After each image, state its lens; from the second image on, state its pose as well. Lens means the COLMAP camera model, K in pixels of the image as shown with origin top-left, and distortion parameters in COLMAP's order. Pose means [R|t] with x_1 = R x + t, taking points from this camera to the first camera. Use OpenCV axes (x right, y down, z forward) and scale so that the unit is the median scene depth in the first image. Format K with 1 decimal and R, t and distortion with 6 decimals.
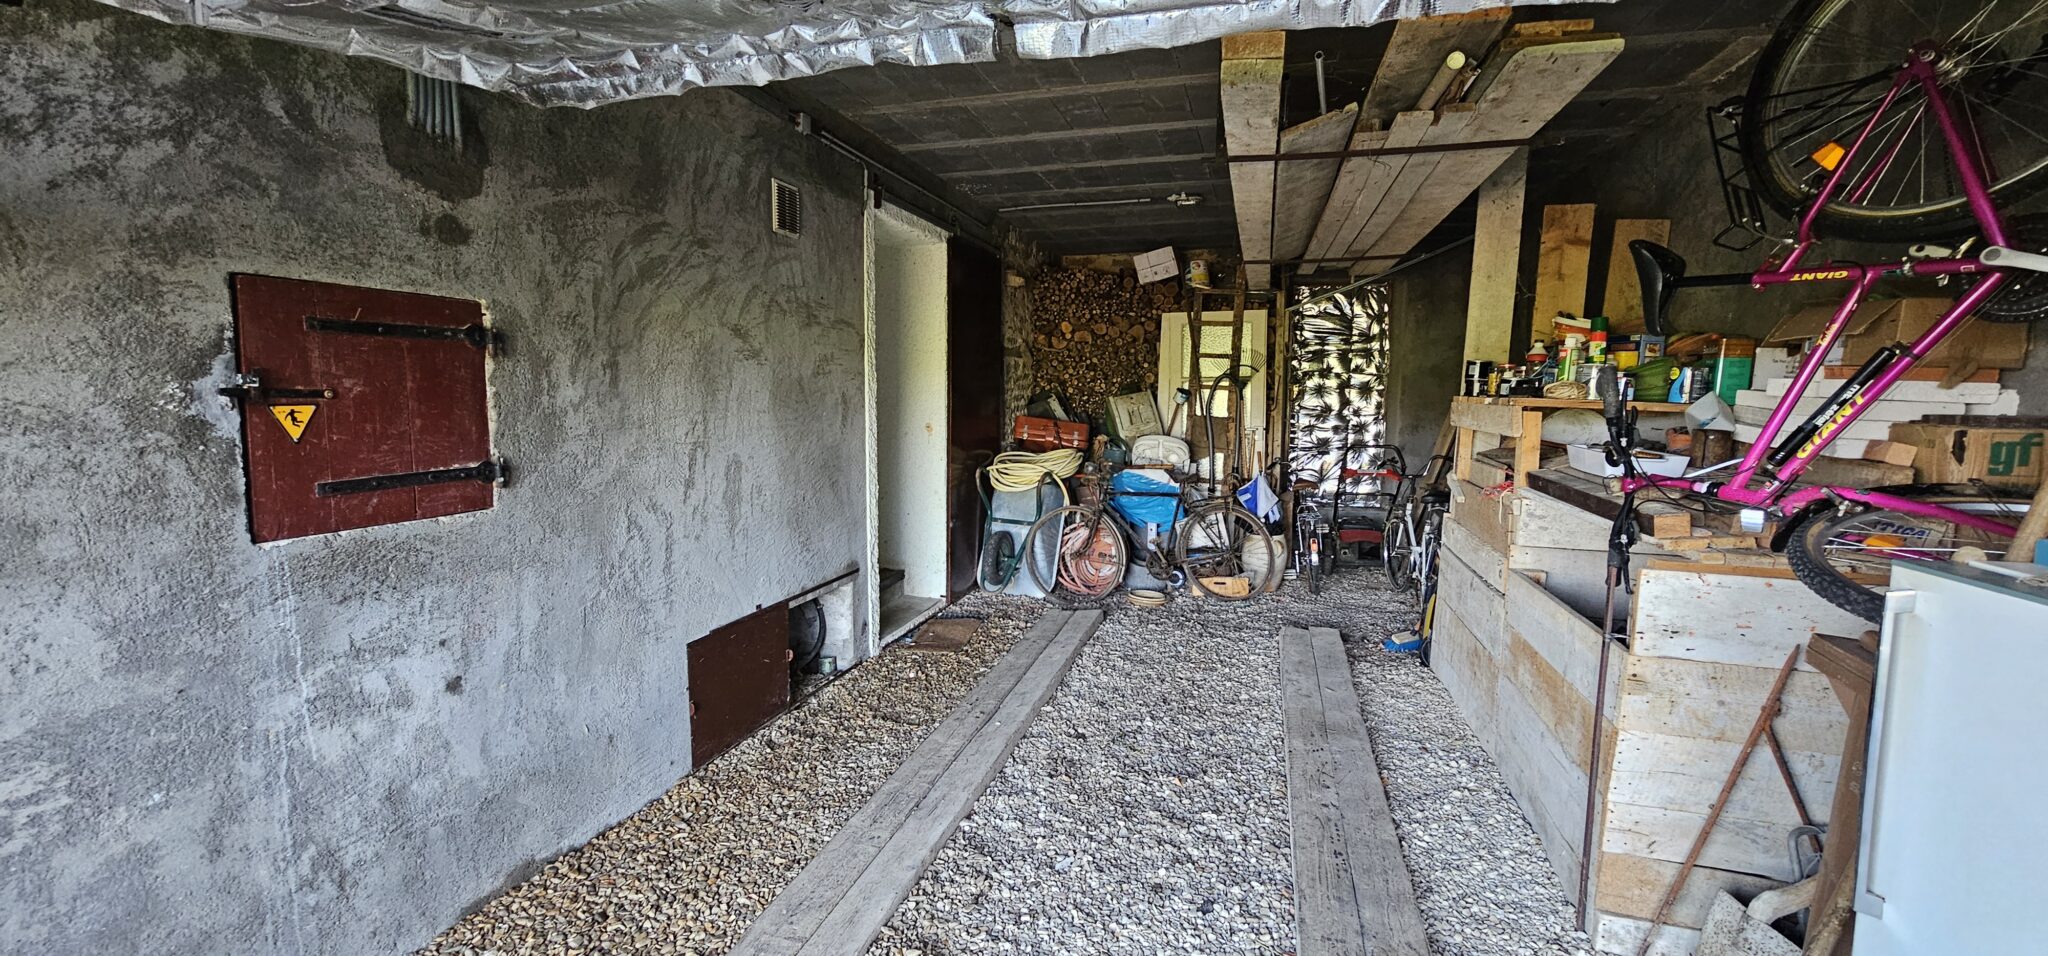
lens RADIAL K [[833.0, 0, 1034.9], [0, 833.0, 473.3], [0, 0, 1]] dist [-0.001699, -0.000051]
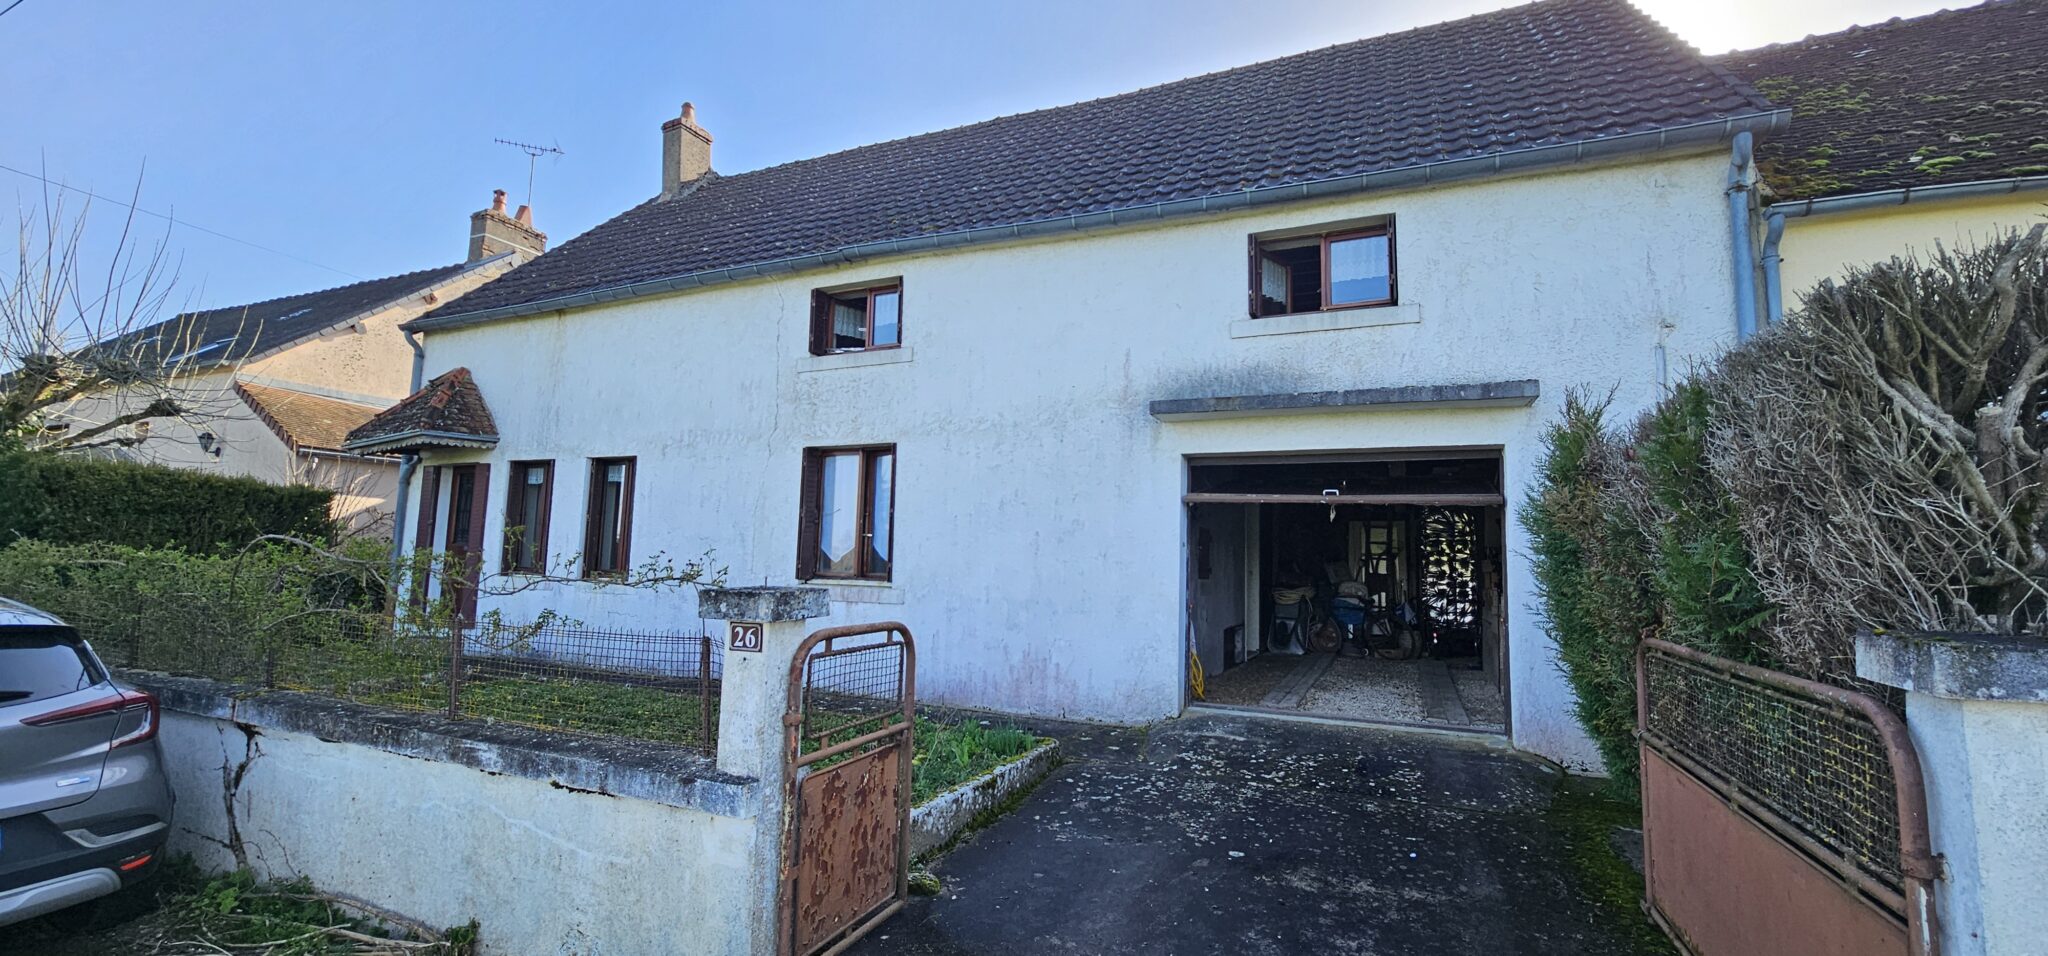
lens RADIAL K [[833.0, 0, 1034.9], [0, 833.0, 473.3], [0, 0, 1]] dist [-0.001699, -0.000051]
pose [[0.989017, 0.004957, -0.147719, -0.303354], [-0.035707, 0.977847, -0.206252, 0.136280], [0.143425, 0.209261, 0.967284, -1.080885]]
